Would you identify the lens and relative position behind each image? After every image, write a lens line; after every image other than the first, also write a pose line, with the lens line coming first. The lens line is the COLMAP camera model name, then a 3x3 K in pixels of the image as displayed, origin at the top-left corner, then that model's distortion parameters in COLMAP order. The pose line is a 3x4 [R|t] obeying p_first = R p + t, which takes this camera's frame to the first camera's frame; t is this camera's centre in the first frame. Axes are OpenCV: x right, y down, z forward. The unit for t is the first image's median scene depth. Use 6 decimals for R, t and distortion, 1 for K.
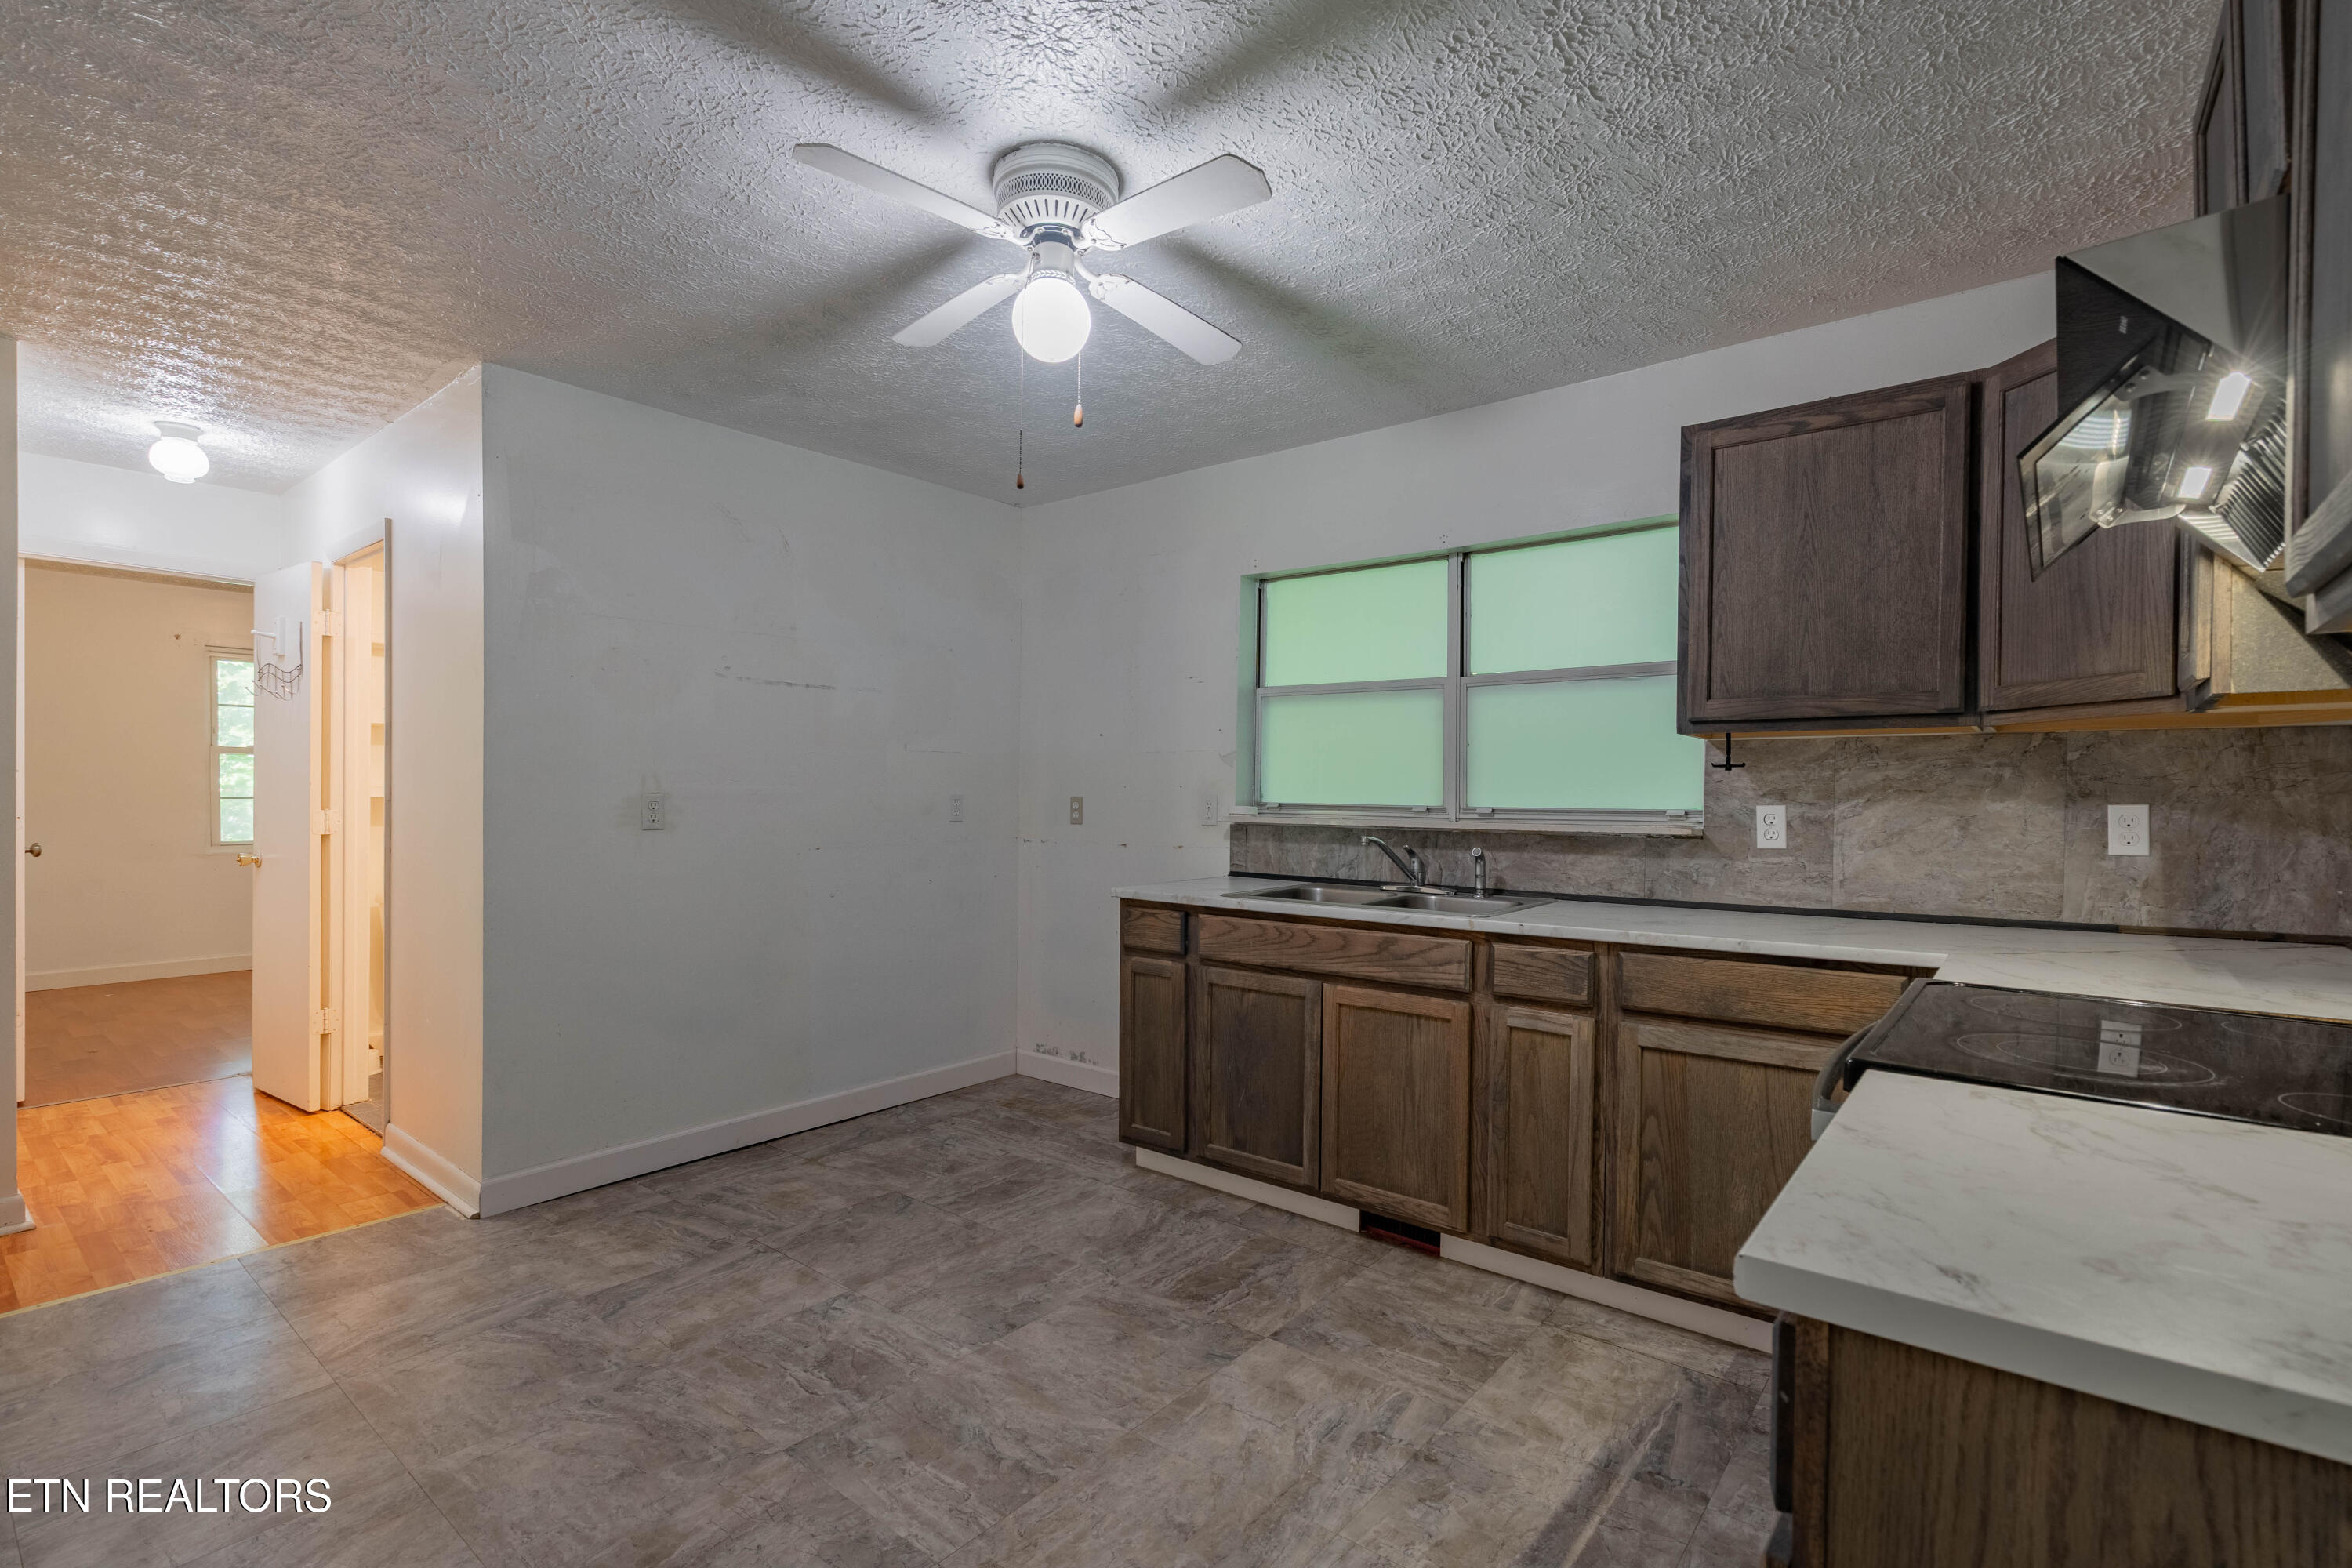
lens RADIAL K [[1101.1, 0, 1227.4], [0, 1101.1, 809.7], [0, 0, 1]] dist [-0.004979, 0.001848]
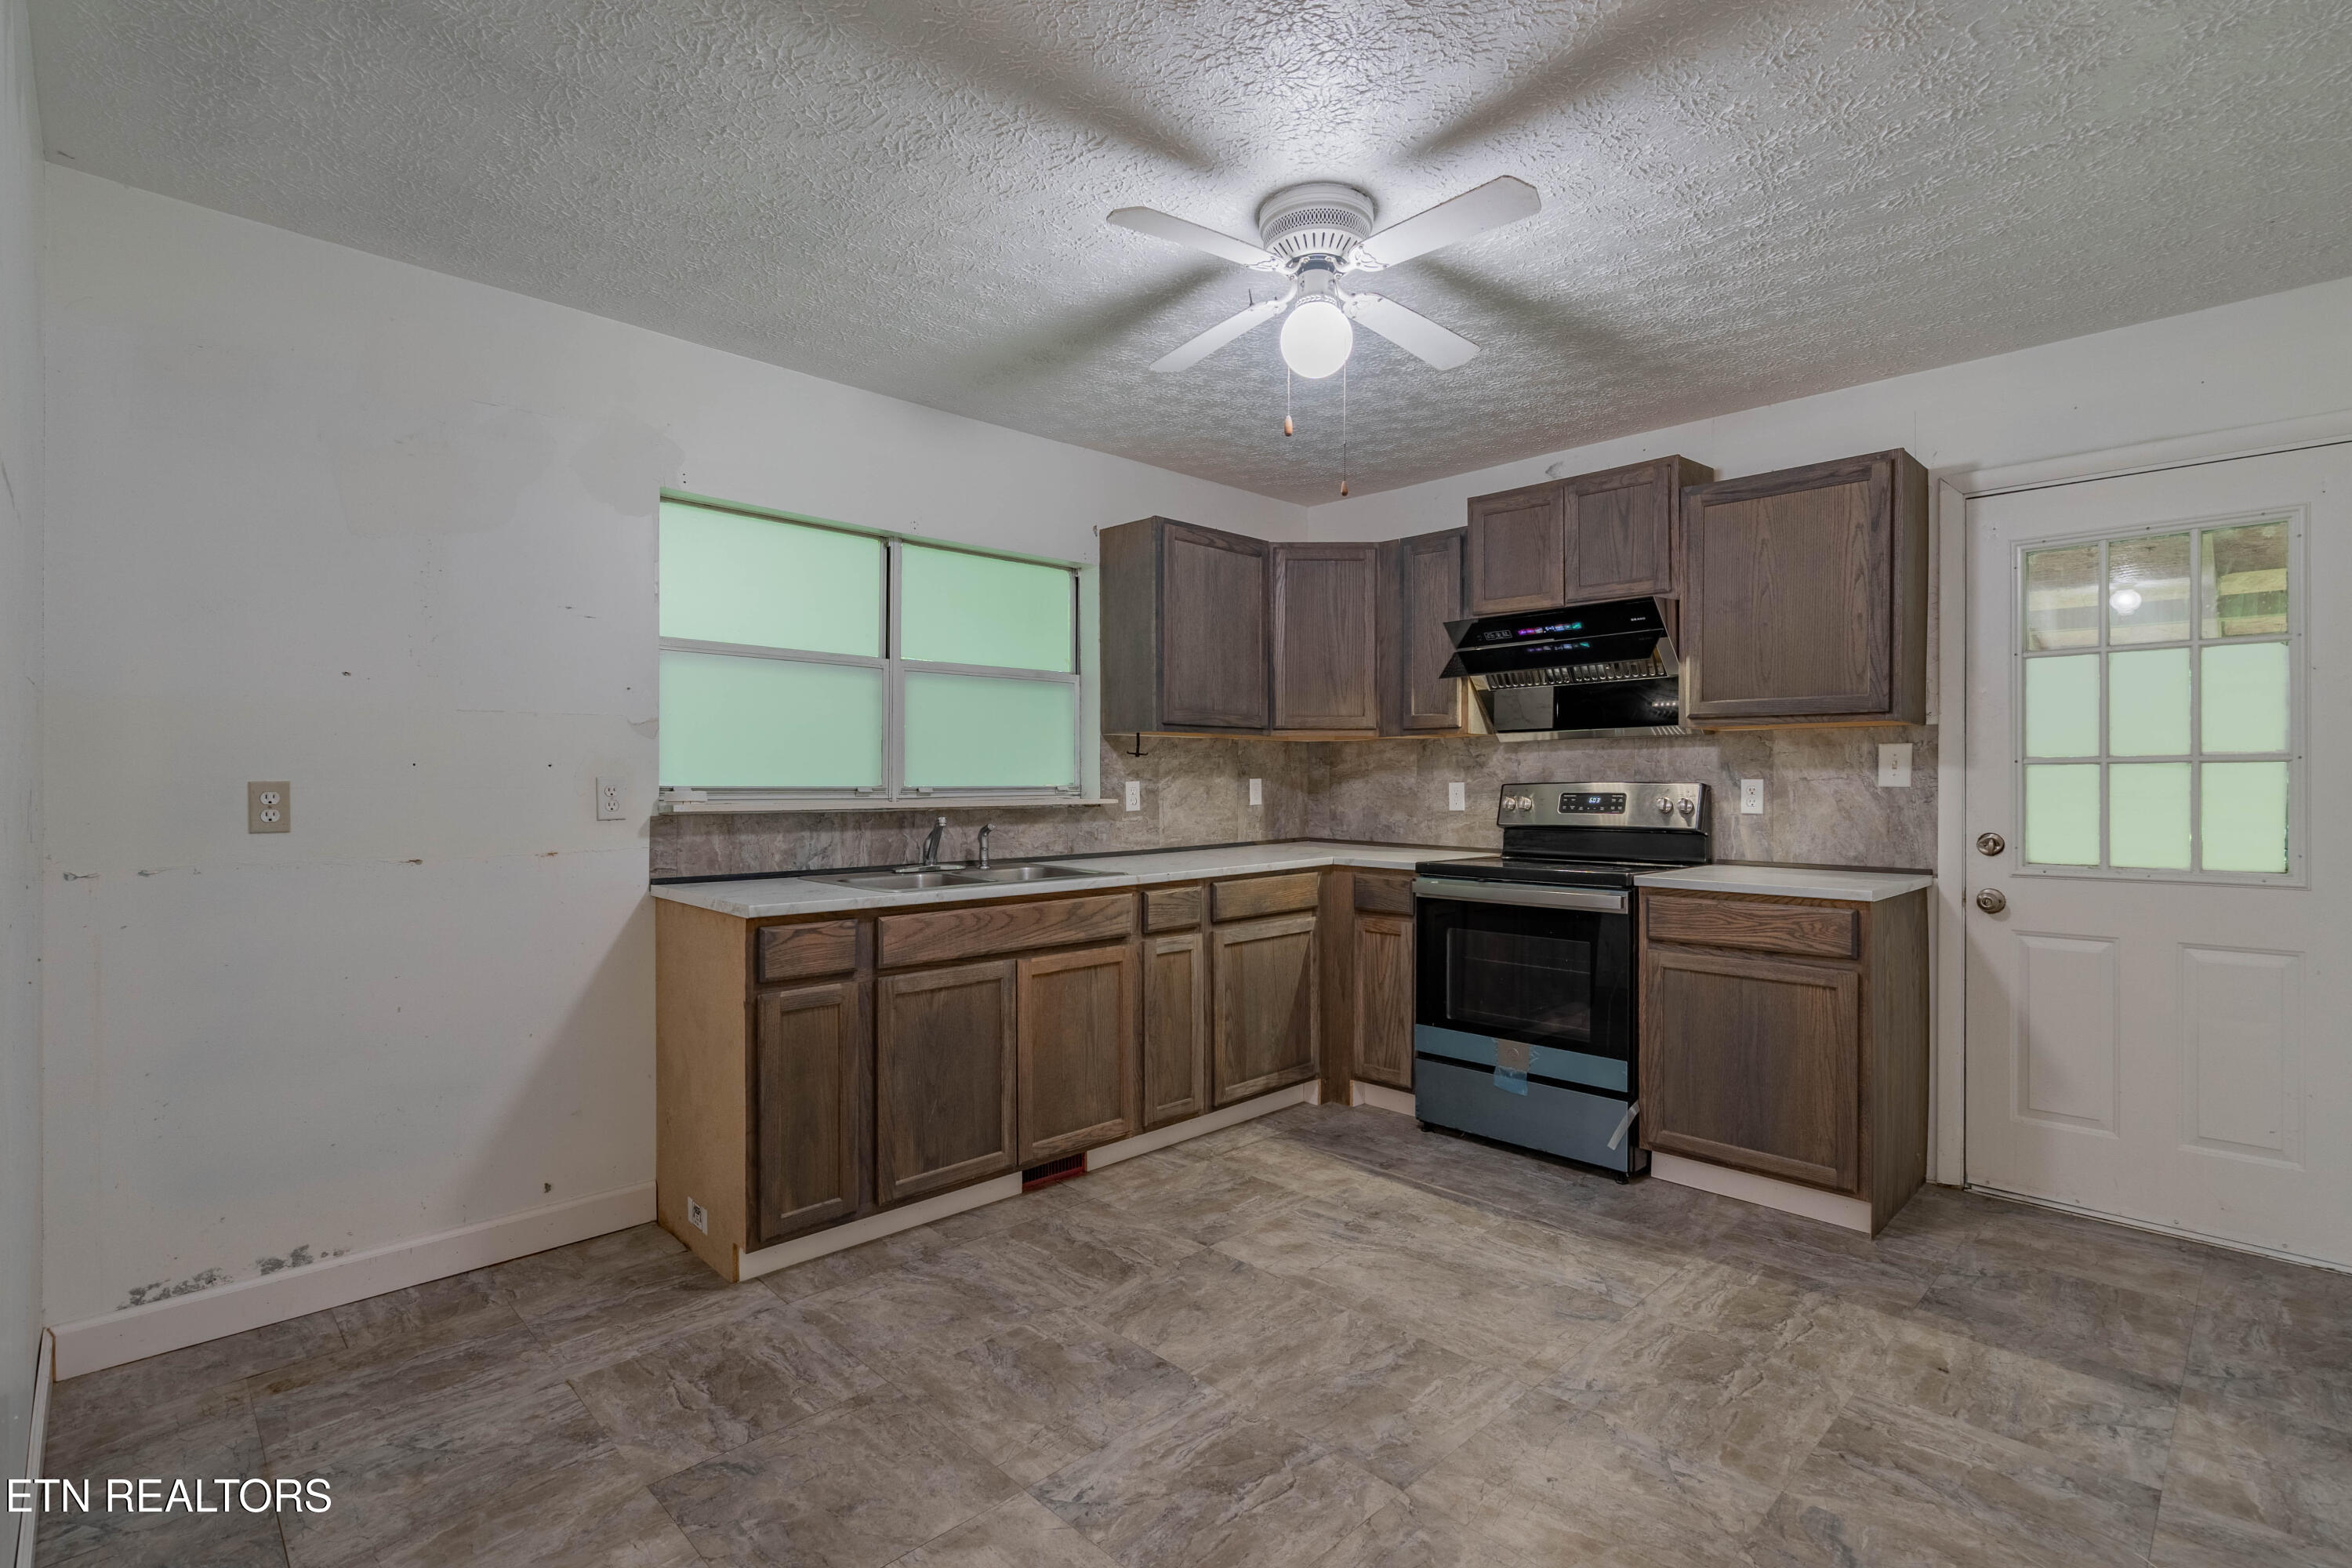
lens RADIAL K [[1101.1, 0, 1183.4], [0, 1101.1, 783.3], [0, 0, 1]] dist [-0.004979, 0.001848]
pose [[0.119141, -0.010956, 0.992817, -0.965734], [0.015685, 0.999835, 0.009151, -0.013971], [-0.992753, 0.014482, 0.119293, 0.771358]]
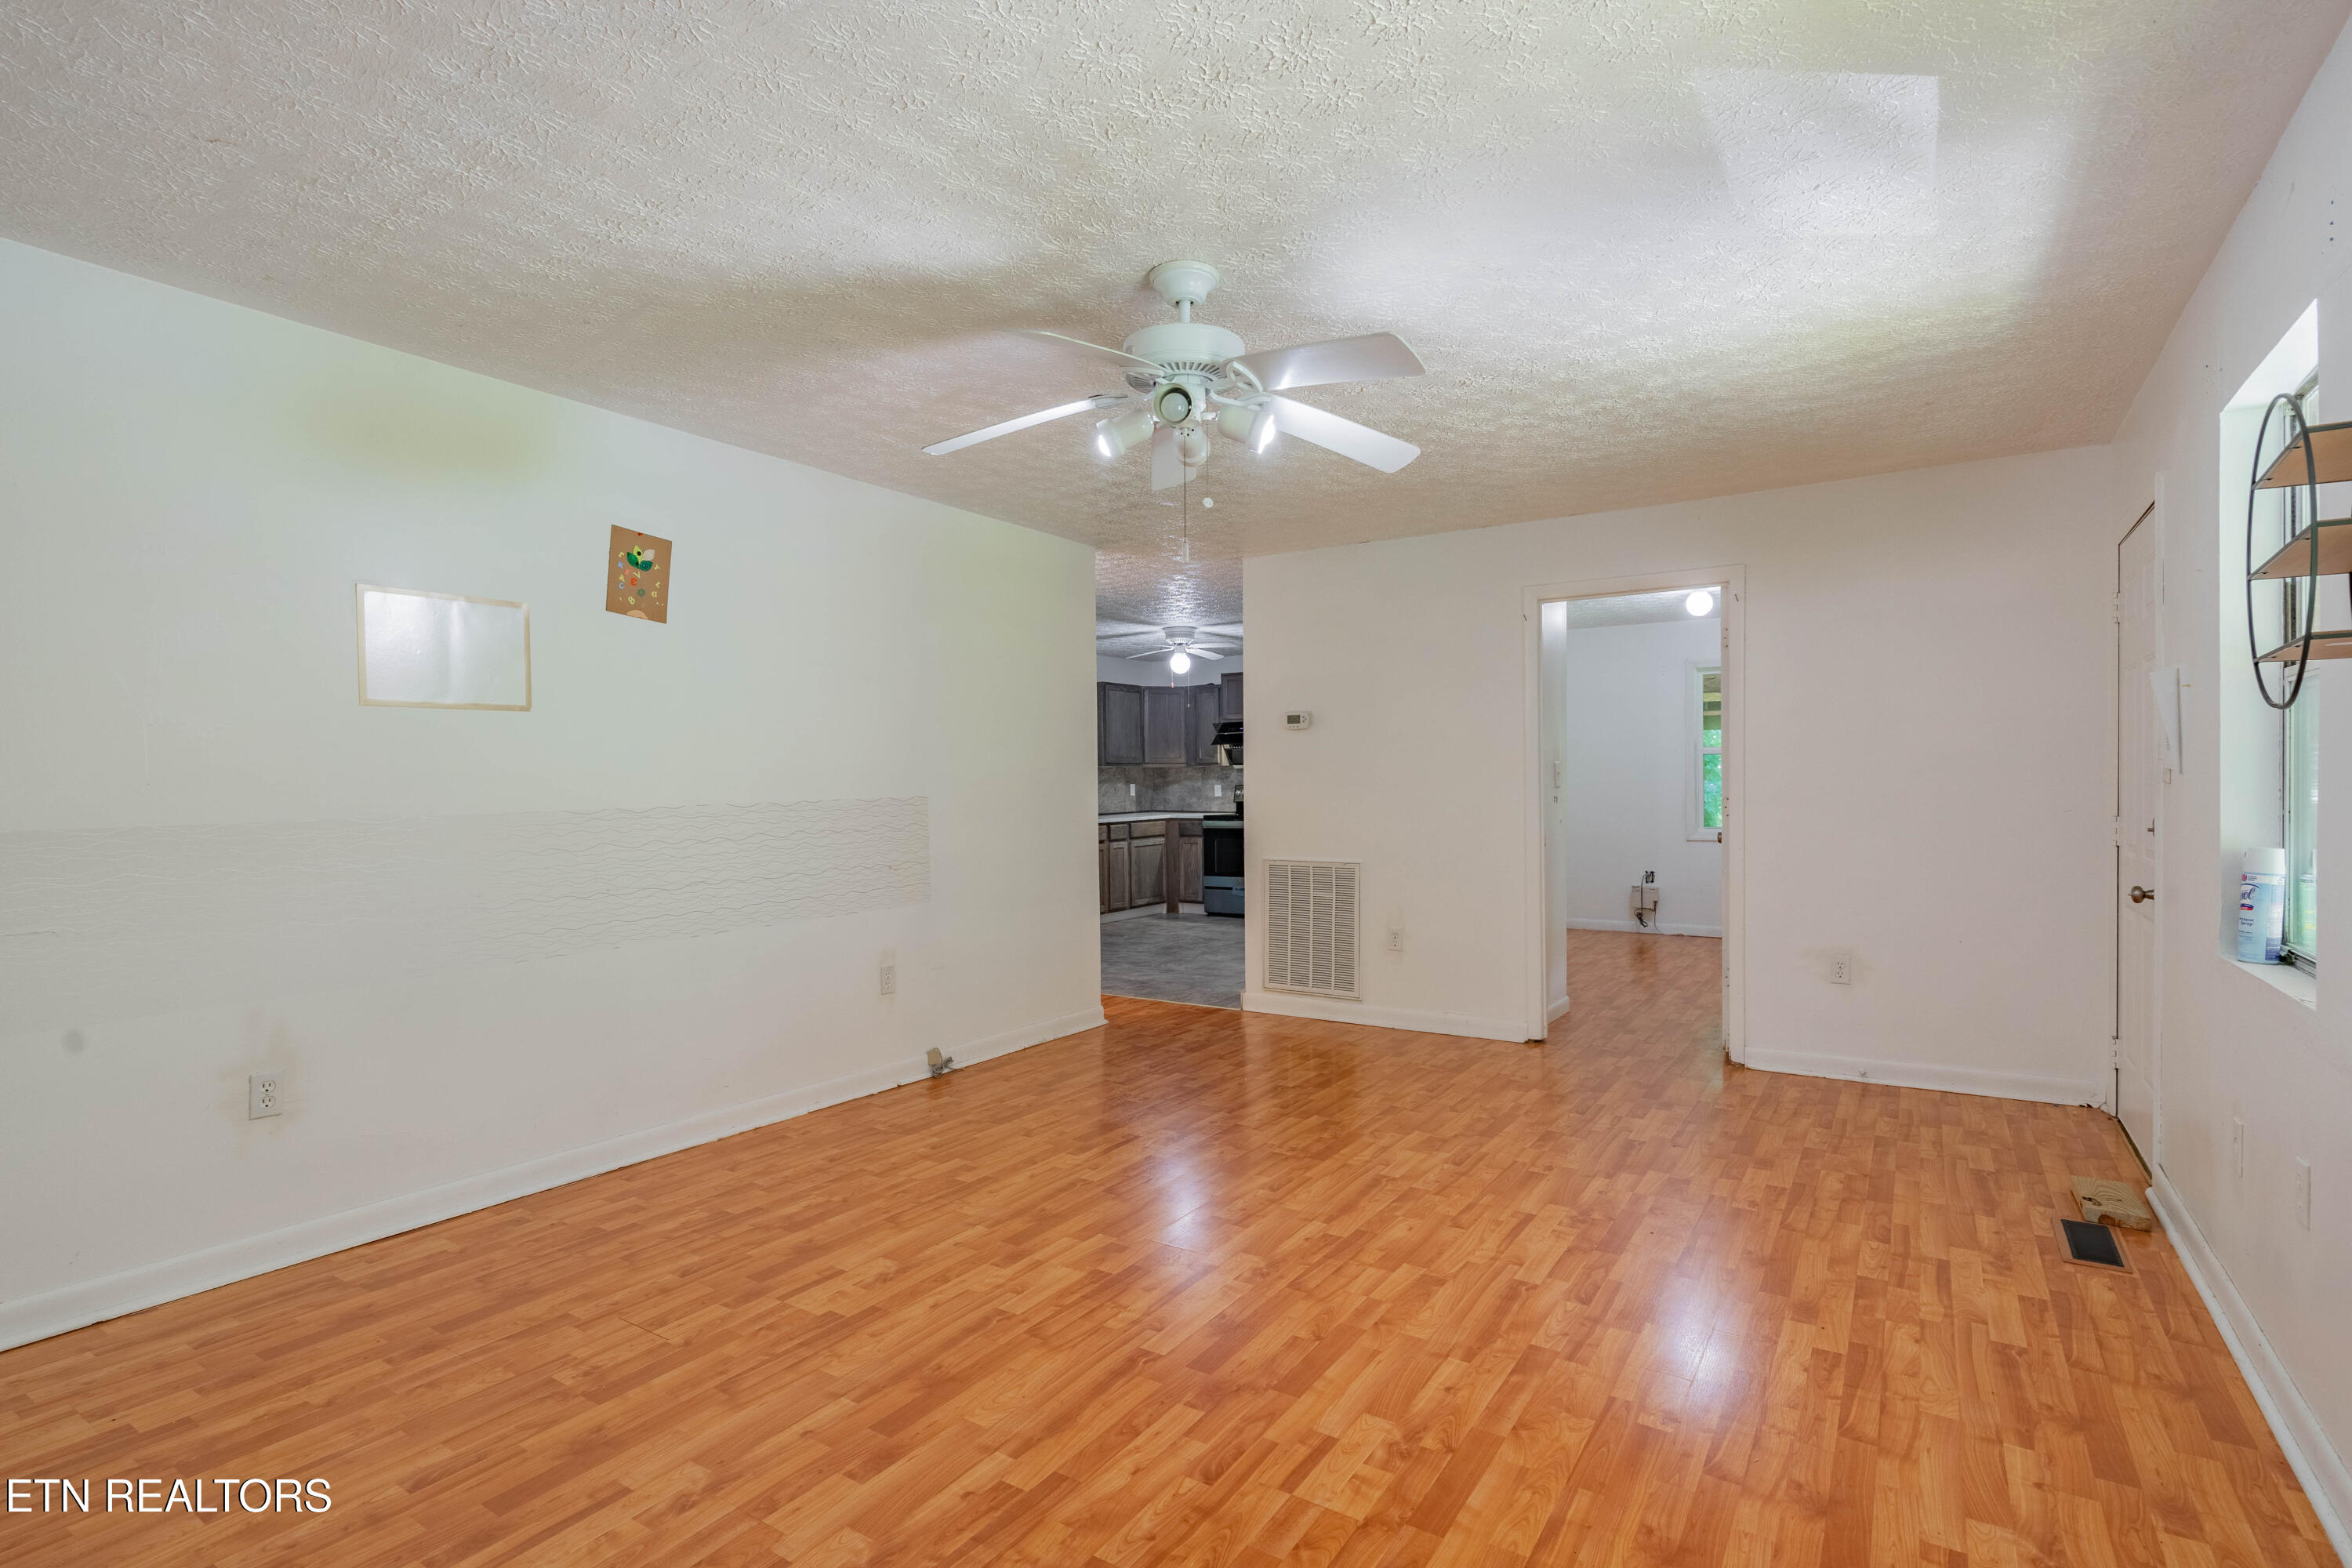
lens RADIAL K [[1101.1, 0, 1186.8], [0, 1101.1, 797.5], [0, 0, 1]] dist [-0.004979, 0.001848]
pose [[-0.099908, -0.021408, 0.994766, -3.136097], [0.022966, 0.999453, 0.023816, -0.044770], [-0.994732, 0.025226, -0.099361, 1.057049]]
